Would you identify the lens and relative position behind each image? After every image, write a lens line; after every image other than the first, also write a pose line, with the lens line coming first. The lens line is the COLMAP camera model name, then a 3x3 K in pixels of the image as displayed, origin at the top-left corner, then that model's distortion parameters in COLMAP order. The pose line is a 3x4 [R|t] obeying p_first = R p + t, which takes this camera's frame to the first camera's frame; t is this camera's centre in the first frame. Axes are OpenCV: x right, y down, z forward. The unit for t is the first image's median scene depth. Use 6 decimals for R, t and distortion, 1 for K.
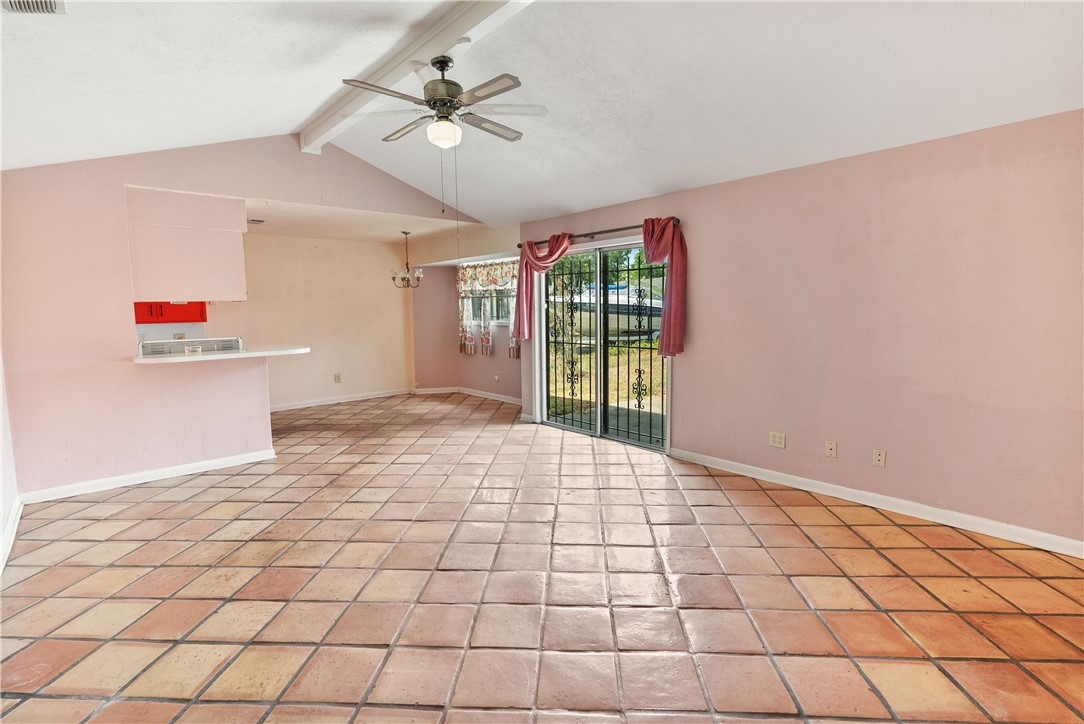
lens RADIAL K [[506.6, 0, 541.9], [0, 506.6, 360.0], [0, 0, 1]] dist [-0.000543, 0.000130]
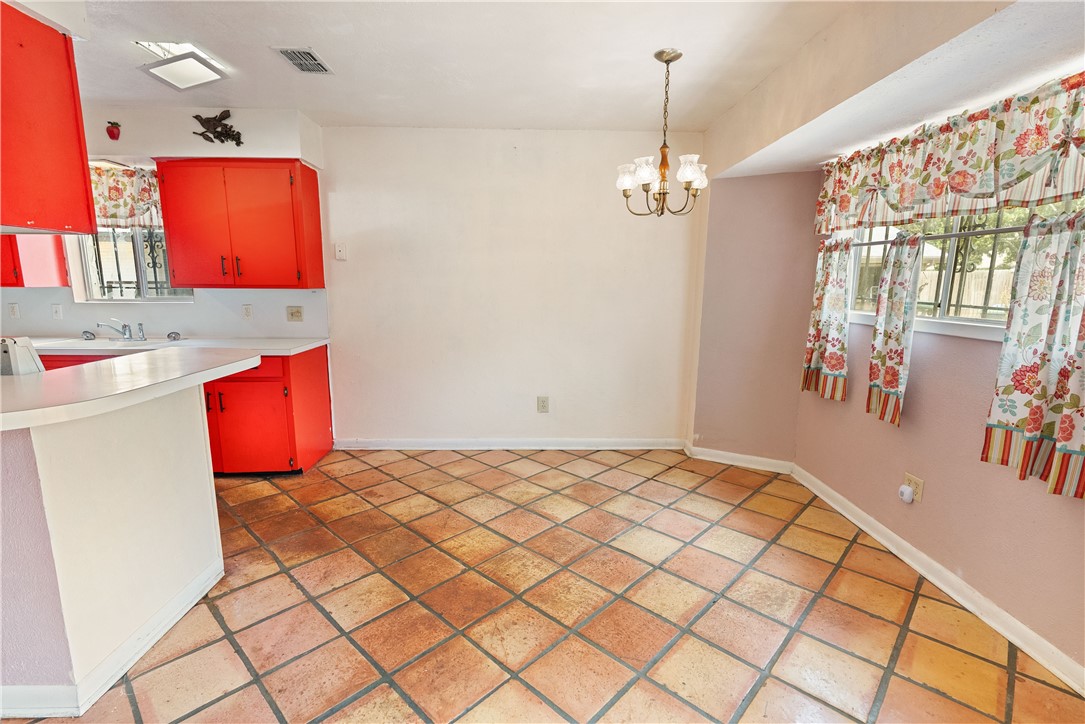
lens RADIAL K [[507.1, 0, 541.4], [0, 507.1, 365.1], [0, 0, 1]] dist [-0.000543, 0.000130]
pose [[0.768619, 0.127142, -0.626945, -0.076056], [-0.087372, 0.991731, 0.094004, -0.055577], [0.633712, -0.017476, 0.773371, 0.593948]]
